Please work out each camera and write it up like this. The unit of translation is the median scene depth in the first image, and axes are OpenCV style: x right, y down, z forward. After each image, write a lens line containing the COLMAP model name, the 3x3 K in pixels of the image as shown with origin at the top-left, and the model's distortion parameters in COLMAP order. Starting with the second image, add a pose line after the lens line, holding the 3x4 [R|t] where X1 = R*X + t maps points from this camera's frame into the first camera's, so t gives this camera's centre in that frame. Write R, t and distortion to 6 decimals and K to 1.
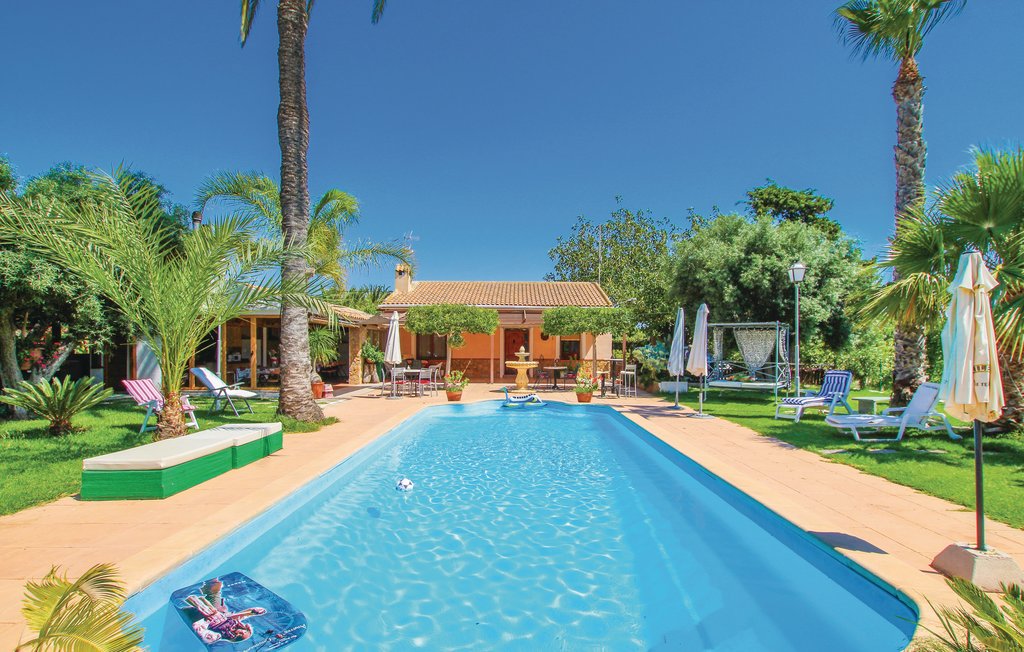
lens RADIAL K [[479.8, 0, 514.1], [0, 479.8, 349.4], [0, 0, 1]] dist [-0.049568, 0.011105]
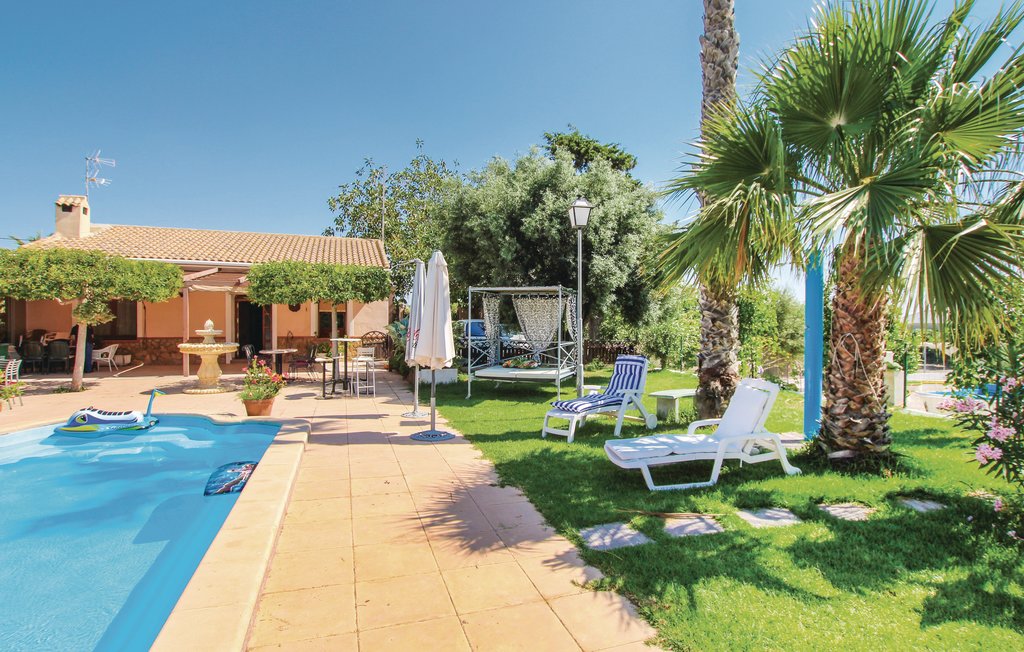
lens RADIAL K [[505.4, 0, 530.1], [0, 505.4, 321.7], [0, 0, 1]] dist [-0.026427, 0.000337]
pose [[0.929996, -0.003327, 0.367555, 0.267178], [0.003651, 0.999993, -0.000186, -0.004739], [-0.367552, 0.001515, 0.930002, 0.348250]]
